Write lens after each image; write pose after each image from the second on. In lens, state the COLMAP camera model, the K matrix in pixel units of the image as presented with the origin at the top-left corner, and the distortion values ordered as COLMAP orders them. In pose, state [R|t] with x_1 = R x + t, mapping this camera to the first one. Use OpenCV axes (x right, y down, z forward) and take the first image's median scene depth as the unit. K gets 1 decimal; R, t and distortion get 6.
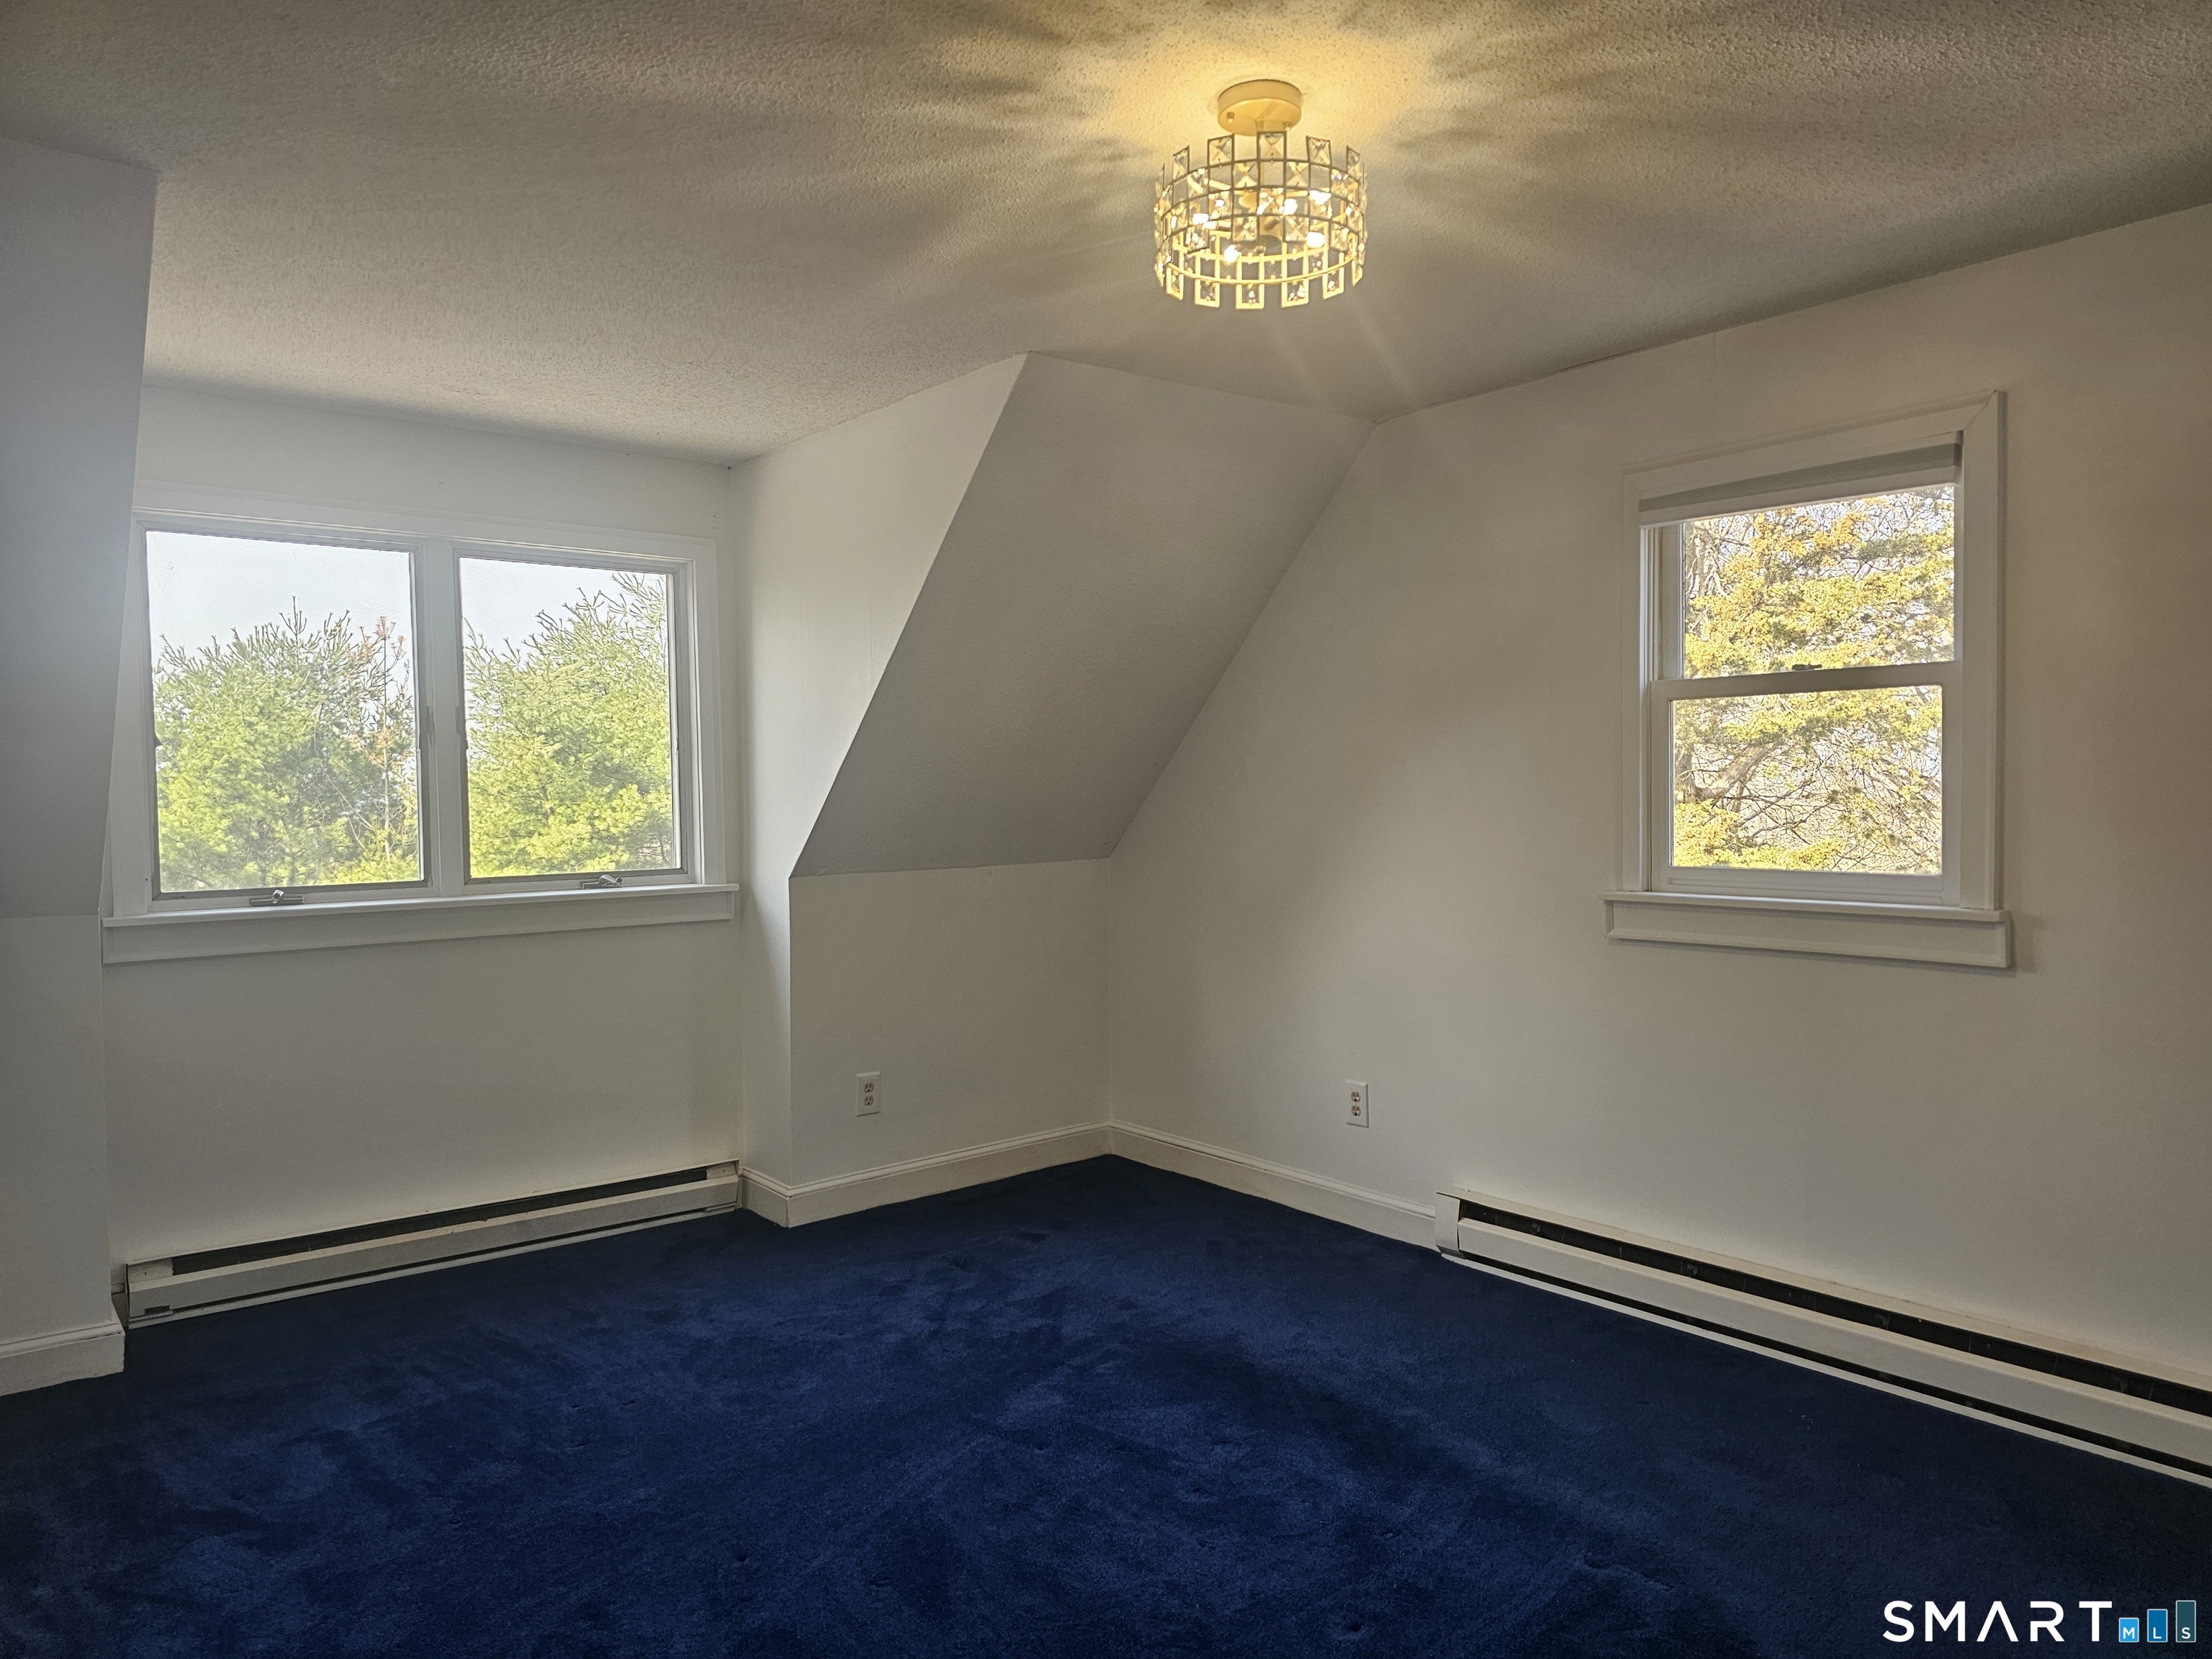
lens RADIAL K [[1476.9, 0, 1104.9], [0, 1476.9, 843.2], [0, 0, 1]] dist [0.071567, -0.067196]
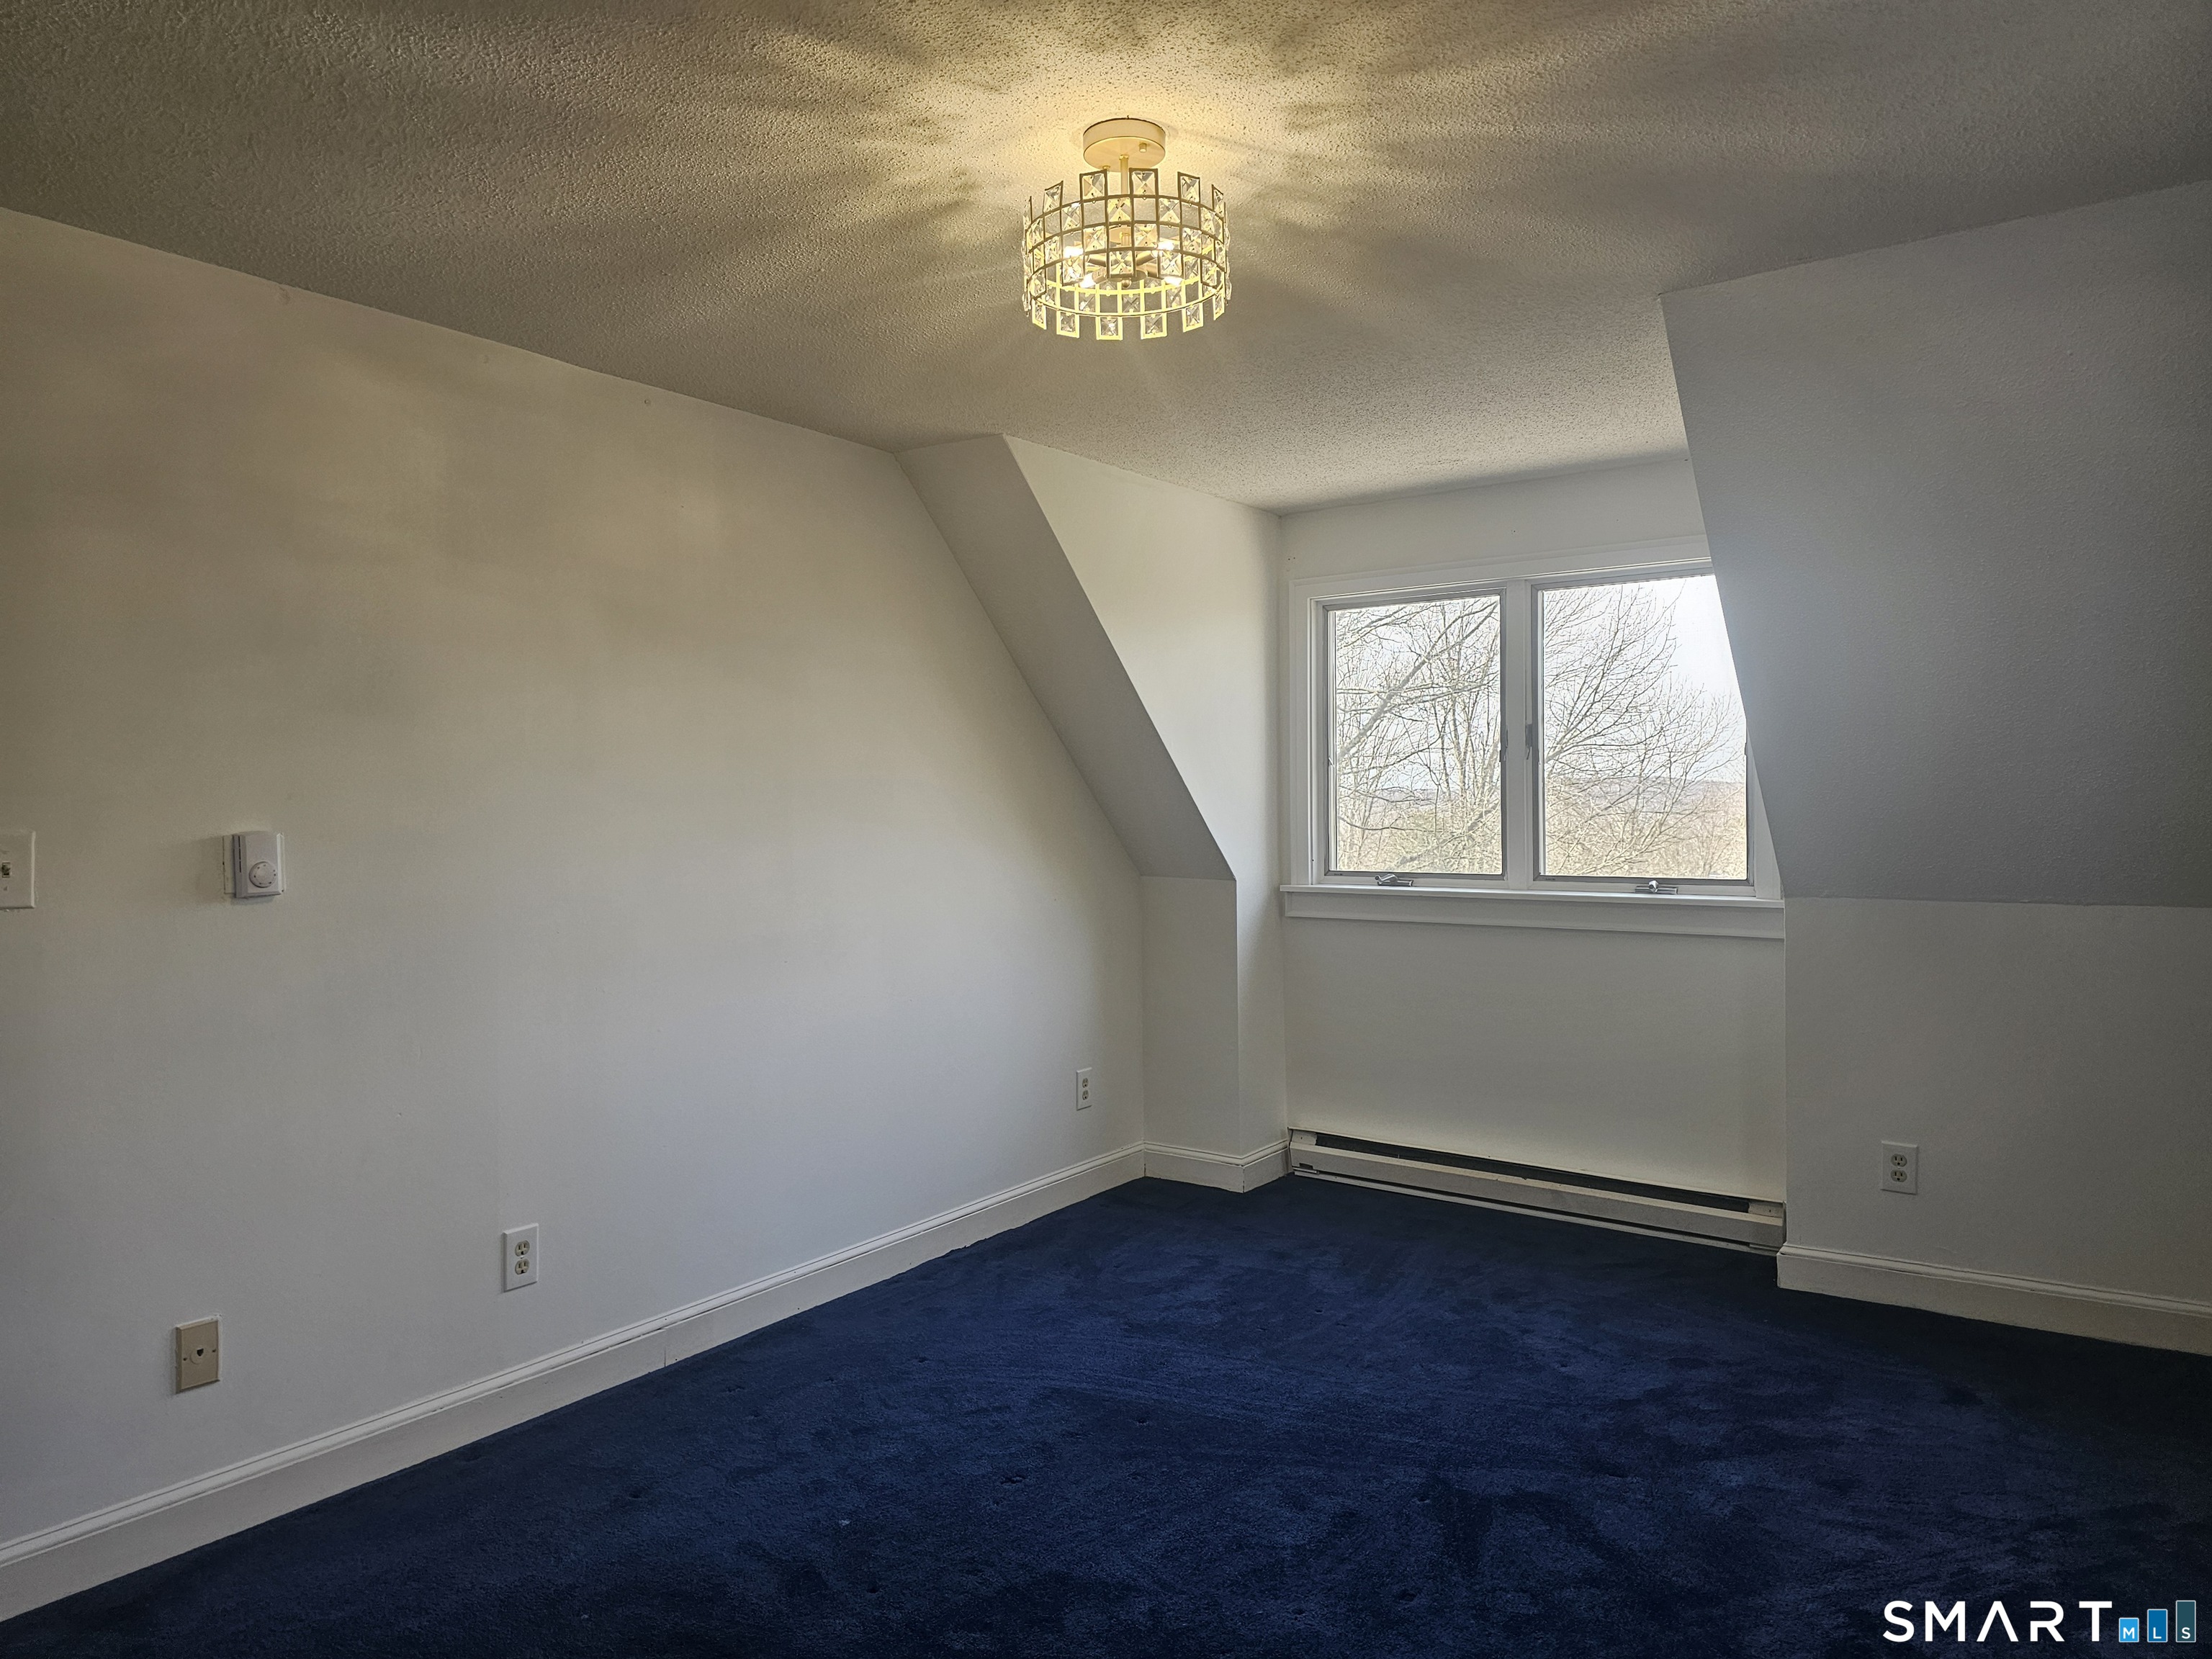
lens RADIAL K [[1476.9, 0, 1095.2], [0, 1476.9, 830.0], [0, 0, 1]] dist [0.071567, -0.067196]
pose [[0.283165, 0.030410, -0.958589, 0.555307], [-0.032729, 0.999221, 0.022031, -0.024230], [0.958513, 0.025135, 0.283939, 0.359803]]
